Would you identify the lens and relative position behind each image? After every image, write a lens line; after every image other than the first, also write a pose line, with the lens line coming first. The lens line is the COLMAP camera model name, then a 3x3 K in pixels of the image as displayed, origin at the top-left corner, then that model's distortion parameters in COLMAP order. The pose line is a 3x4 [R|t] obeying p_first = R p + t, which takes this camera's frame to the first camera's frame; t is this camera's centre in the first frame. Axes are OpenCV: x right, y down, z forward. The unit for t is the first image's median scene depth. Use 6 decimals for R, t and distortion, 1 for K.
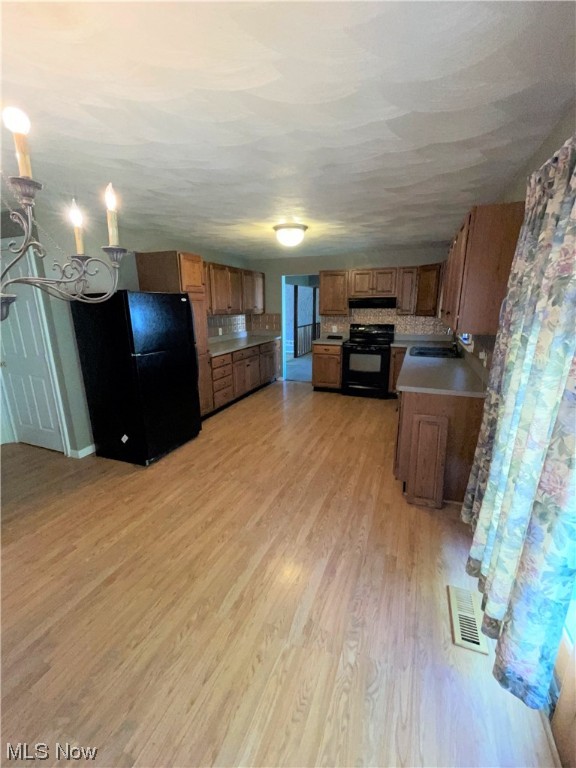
lens RADIAL K [[320.5, 0, 288.0], [0, 320.5, 384.0], [0, 0, 1]] dist [-0.000223, -0.000204]
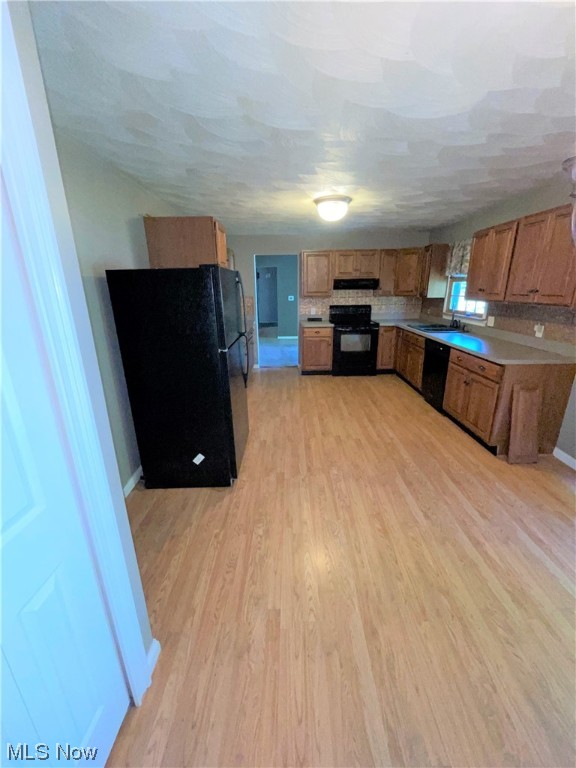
lens RADIAL K [[313.8, 0, 290.4], [0, 313.8, 384.0], [0, 0, 1]] dist [-0.001112, -0.000200]
pose [[0.926645, -0.113575, 0.358372, -0.496759], [0.093735, 0.992967, 0.072321, -0.040312], [-0.364065, -0.033423, 0.930774, 0.190738]]
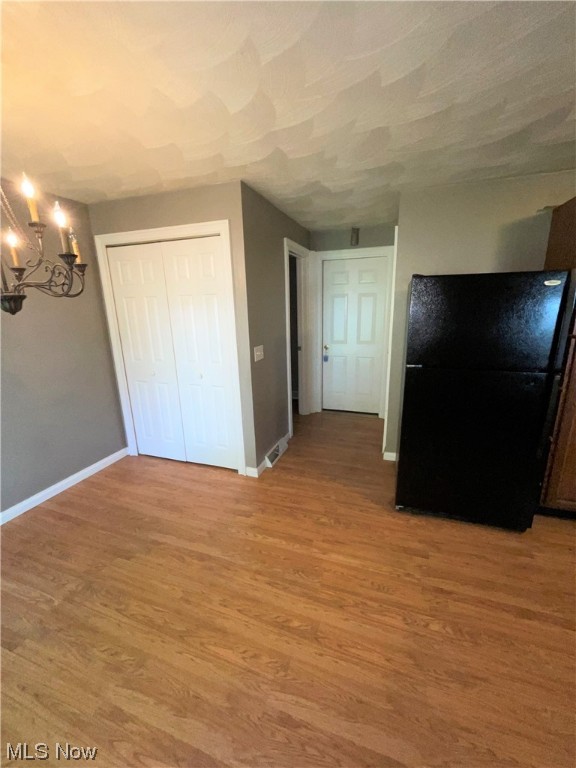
lens RADIAL K [[313.8, 0, 290.4], [0, 313.8, 384.0], [0, 0, 1]] dist [-0.001112, -0.000200]
pose [[0.048316, 0.253306, -0.966179, 0.169338], [-0.220954, 0.946055, 0.236981, -0.130335], [0.974087, 0.202031, 0.101679, 0.553094]]
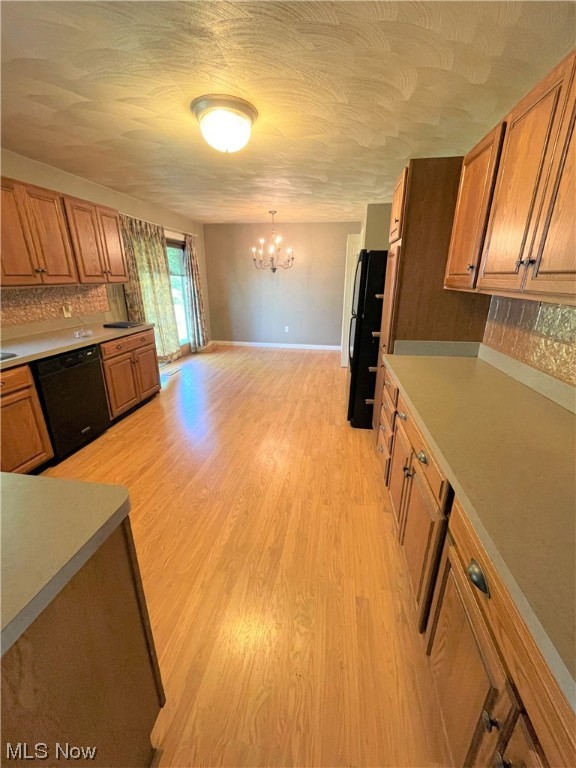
lens RADIAL K [[313.8, 0, 290.4], [0, 313.8, 384.0], [0, 0, 1]] dist [-0.001112, -0.000200]
pose [[-0.973418, 0.076122, -0.216015, 0.046650], [-0.053946, 0.840416, 0.539249, -0.400346], [0.222591, 0.536568, -0.813970, 1.723326]]
